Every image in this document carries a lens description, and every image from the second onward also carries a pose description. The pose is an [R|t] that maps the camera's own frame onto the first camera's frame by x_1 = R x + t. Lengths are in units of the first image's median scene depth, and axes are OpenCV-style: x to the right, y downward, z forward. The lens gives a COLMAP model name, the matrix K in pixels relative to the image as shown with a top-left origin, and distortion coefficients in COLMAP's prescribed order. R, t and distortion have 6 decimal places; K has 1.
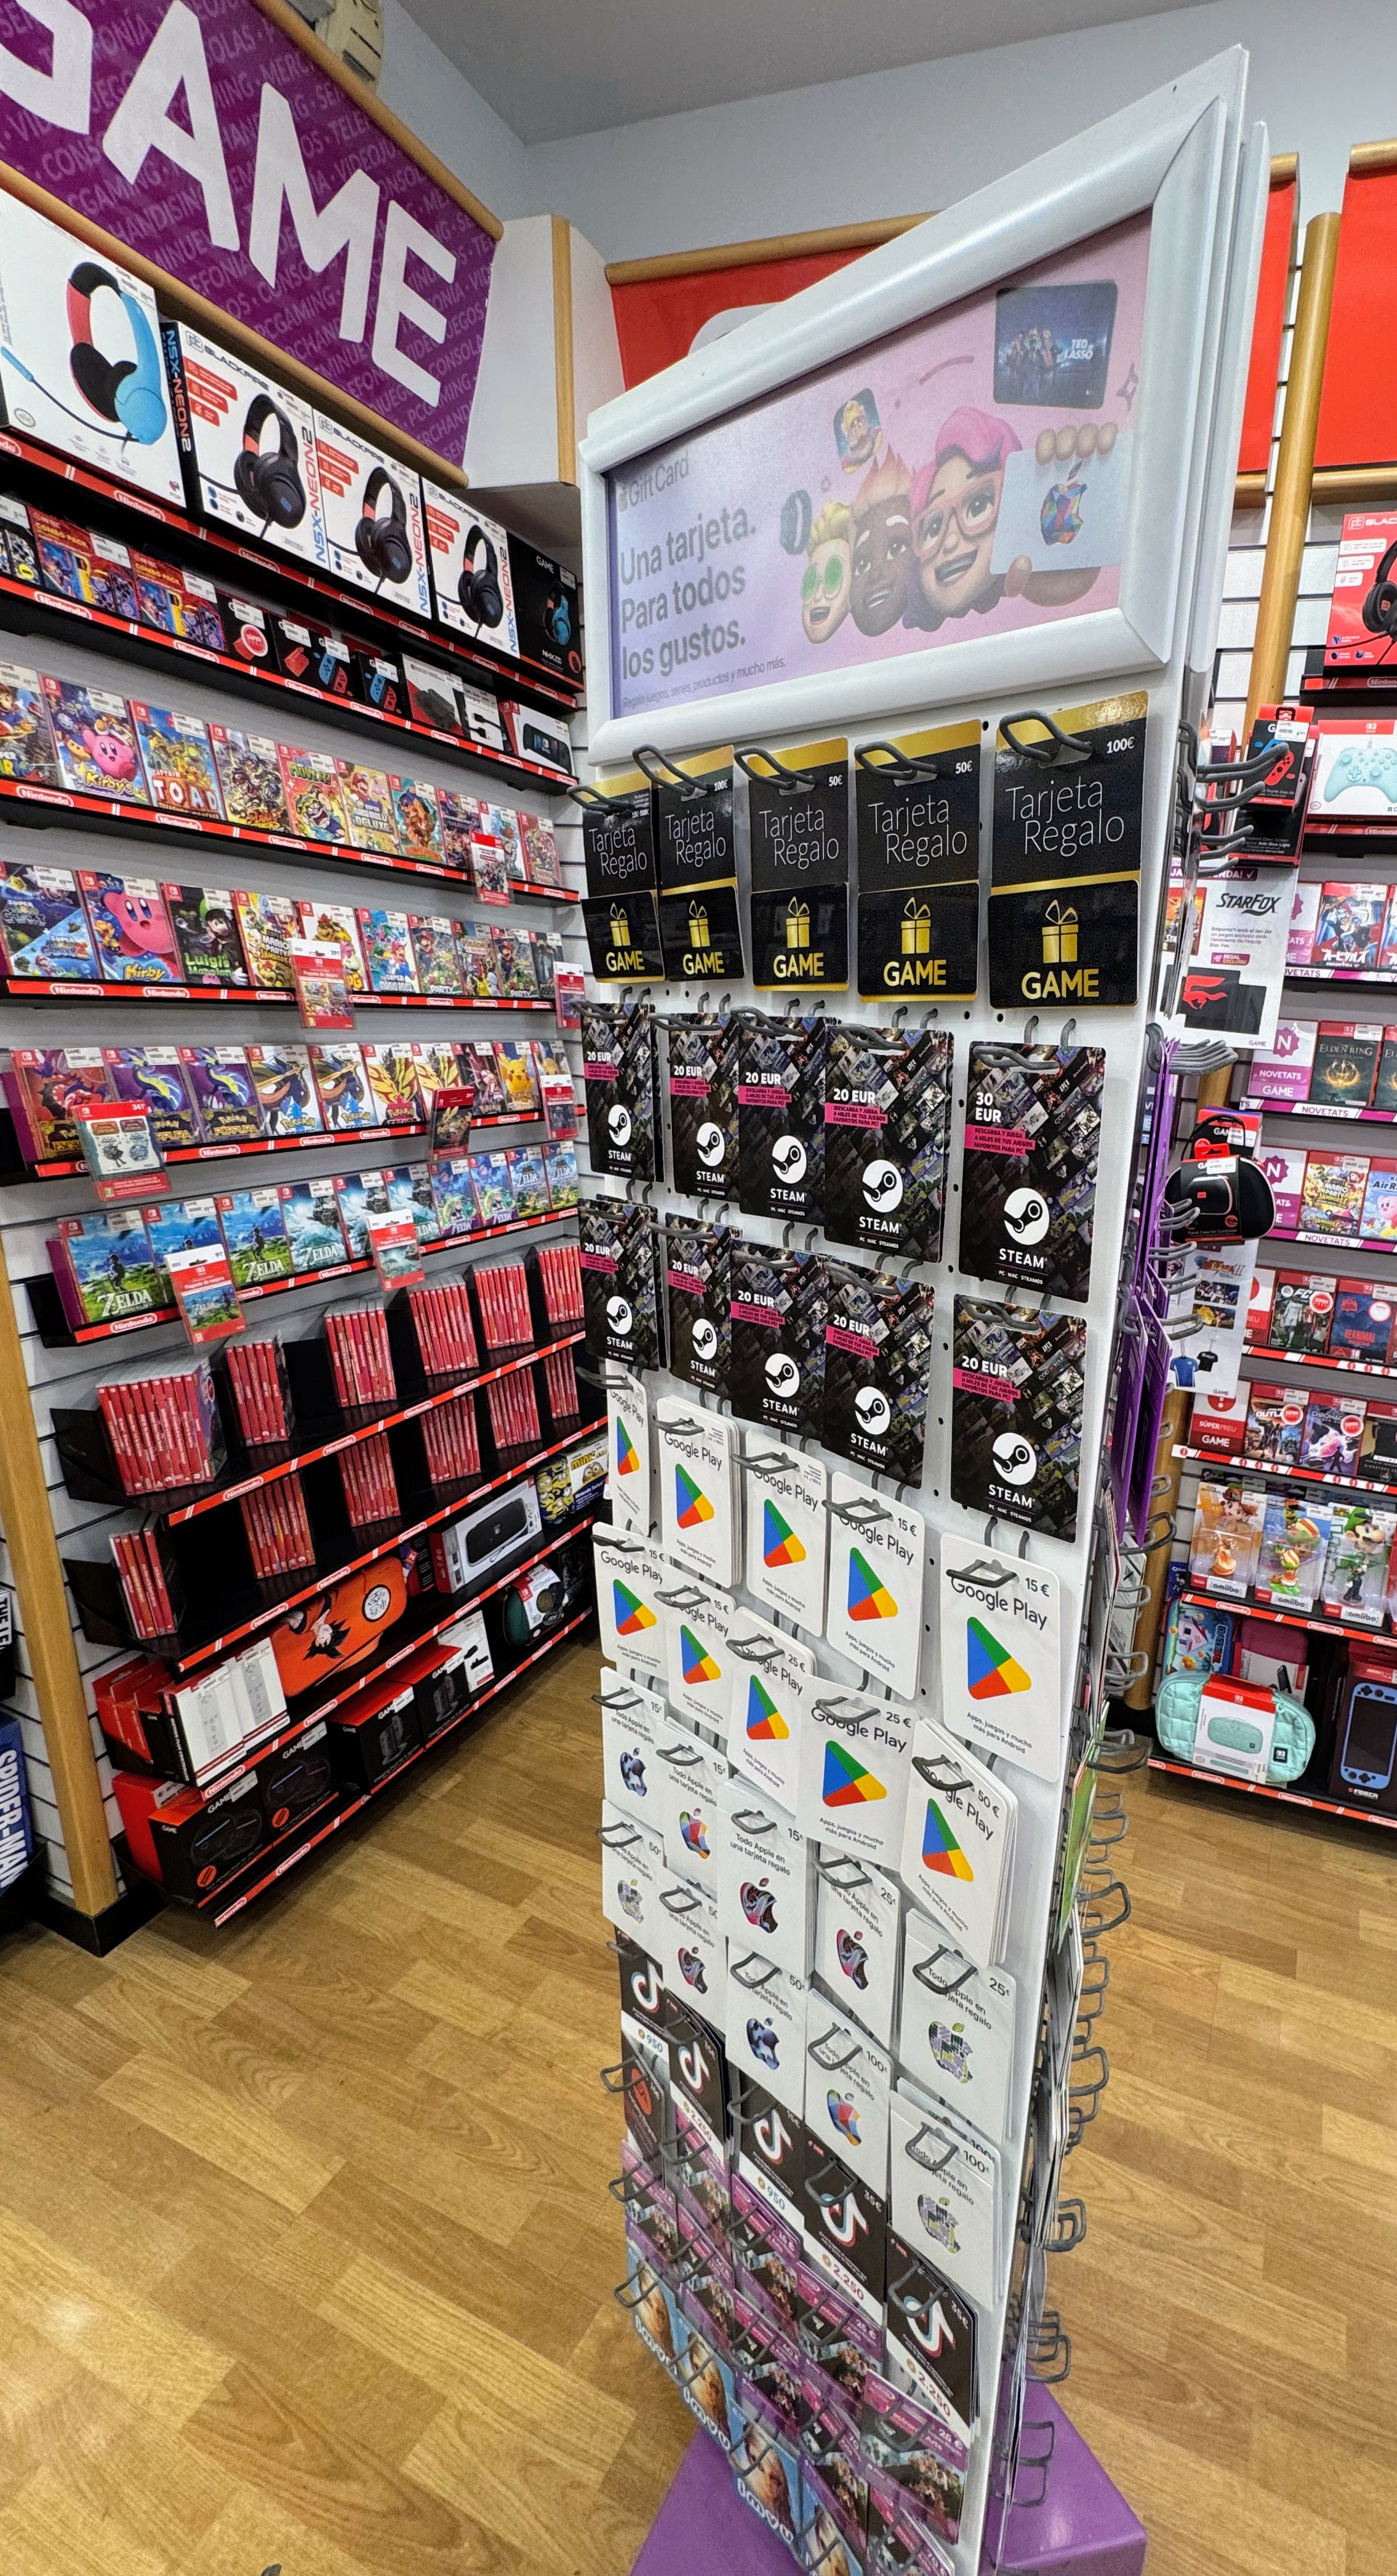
lens RADIAL K [[1033.3, 0, 974.4], [0, 1033.3, 1289.9], [0, 0, 1]] dist [-0.005319, 0.000880]
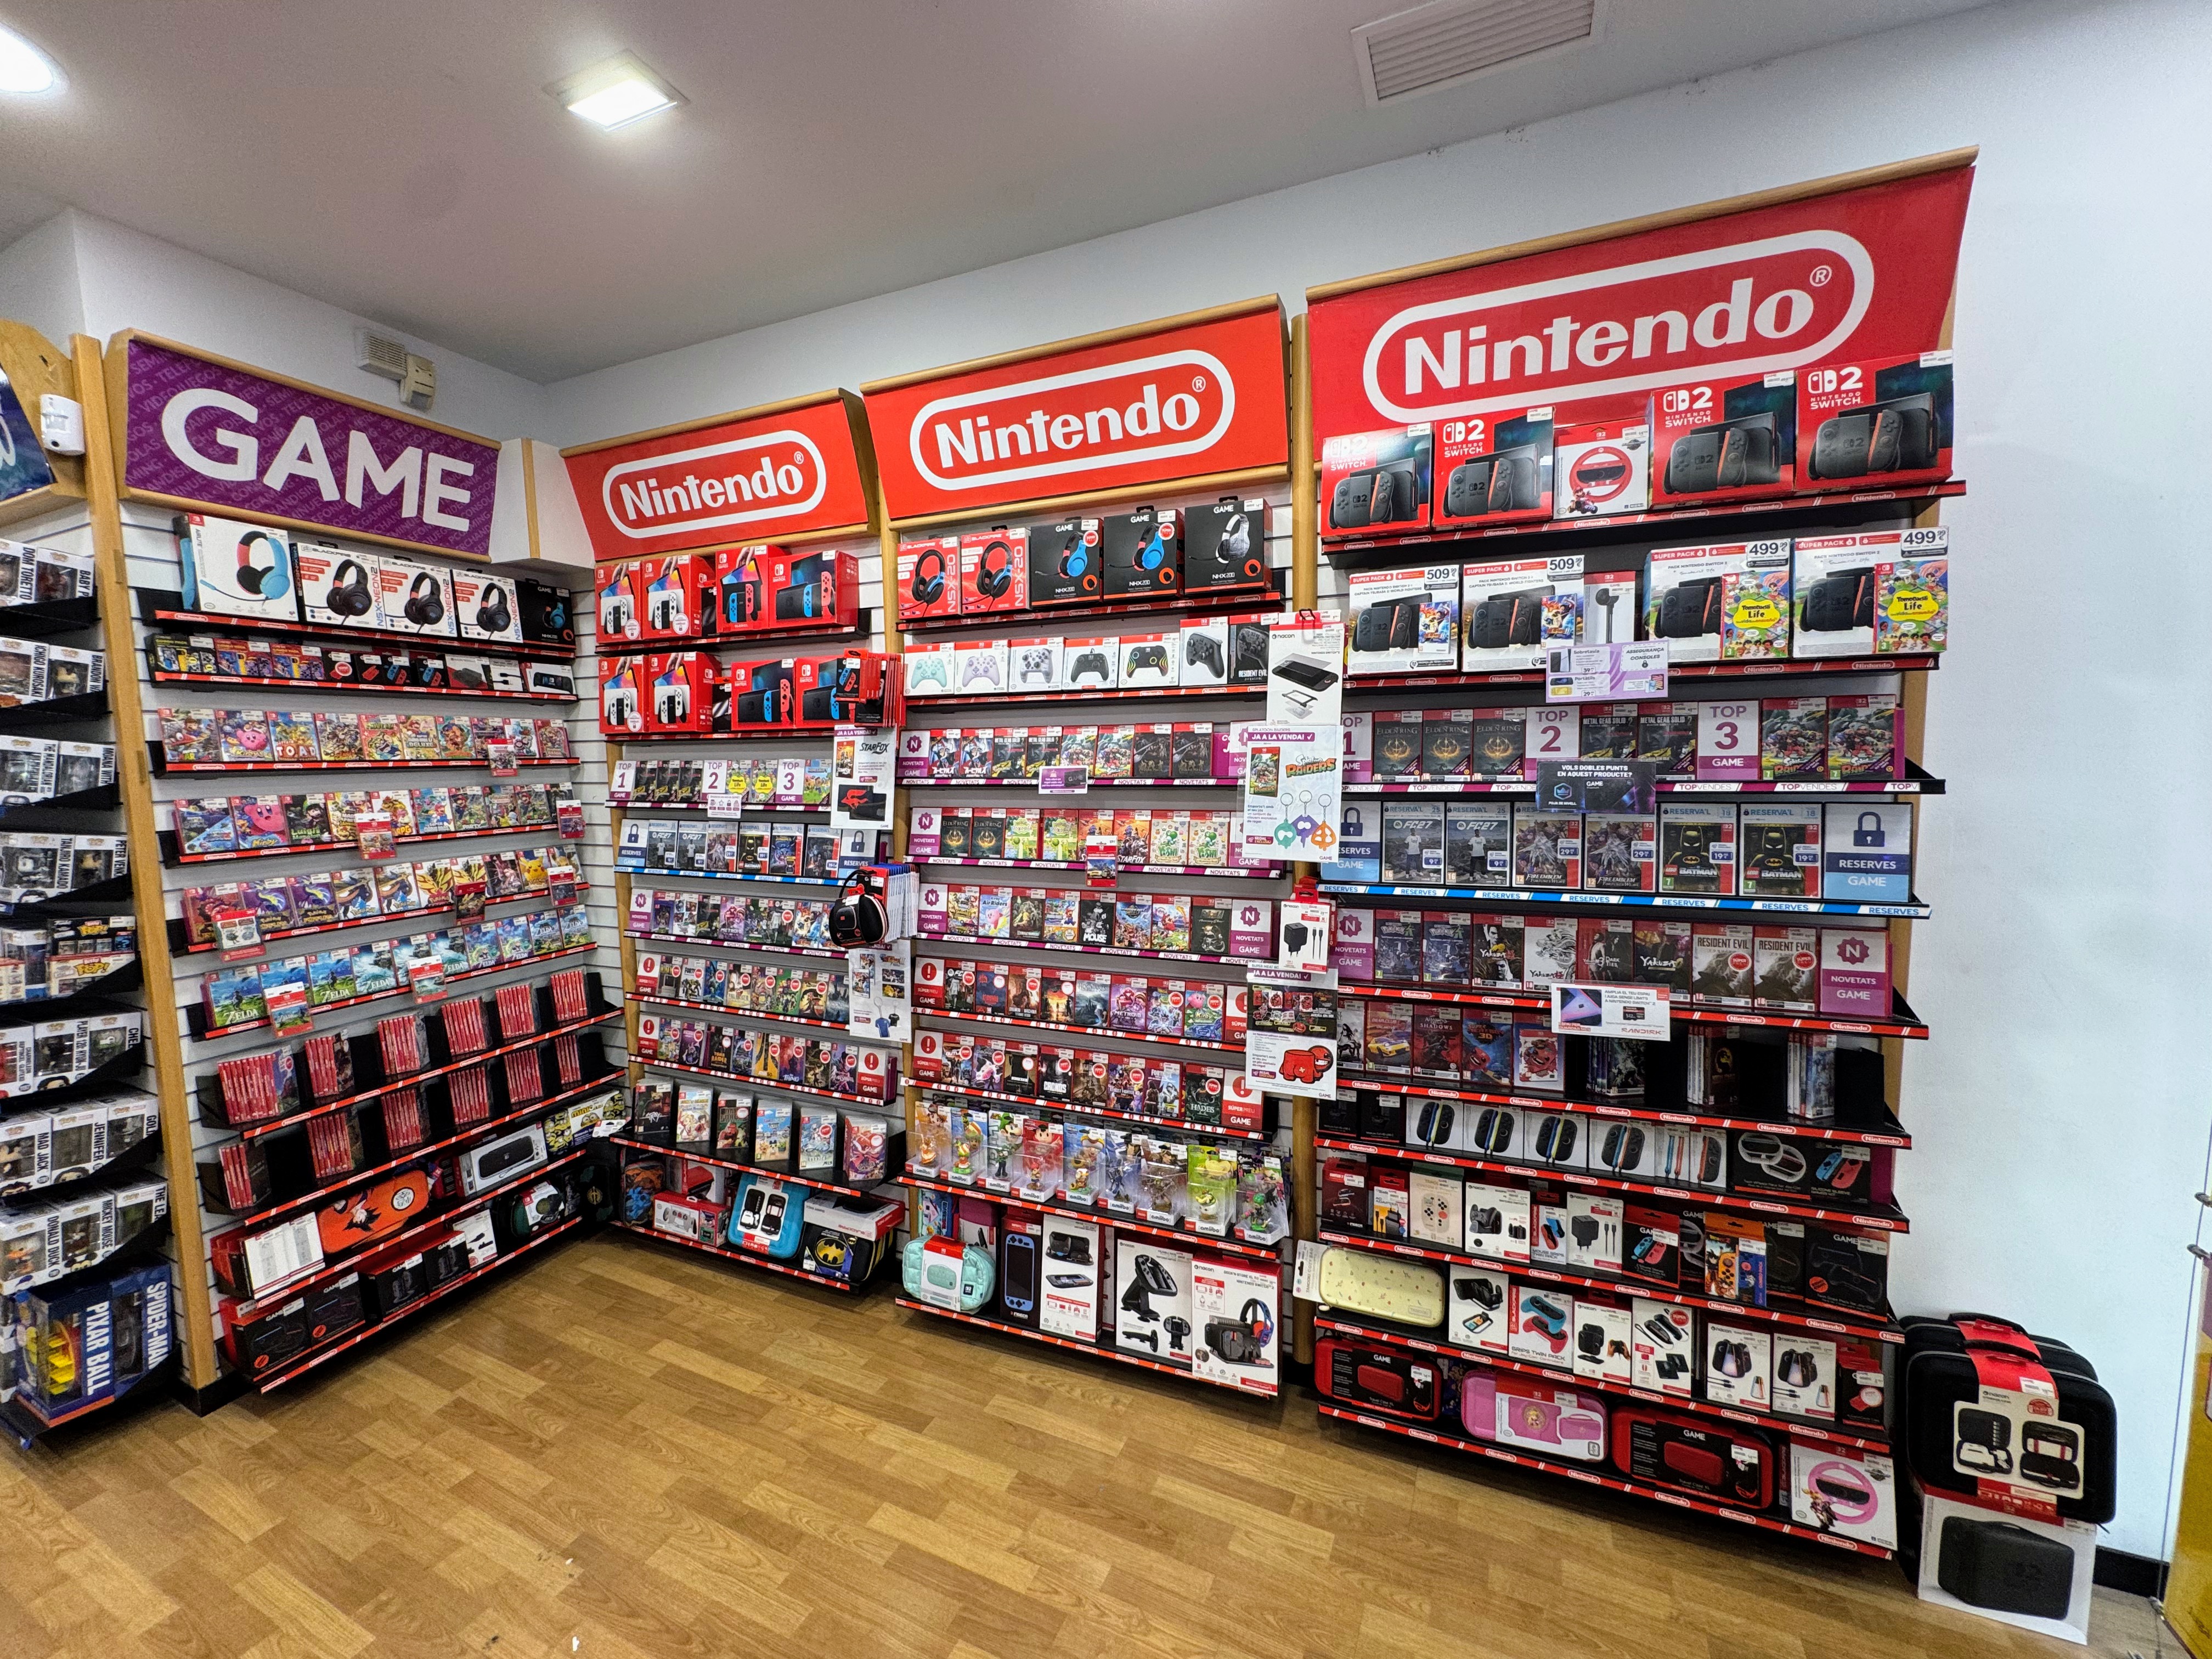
lens RADIAL K [[890.0, 0, 1109.4], [0, 890.0, 833.0], [0, 0, 1]] dist [-0.004085, 0.000845]
pose [[0.992520, -0.075927, -0.095598, 0.806297], [0.058007, 0.982327, -0.177955, 0.055980], [0.107420, 0.171079, 0.979384, -0.405977]]
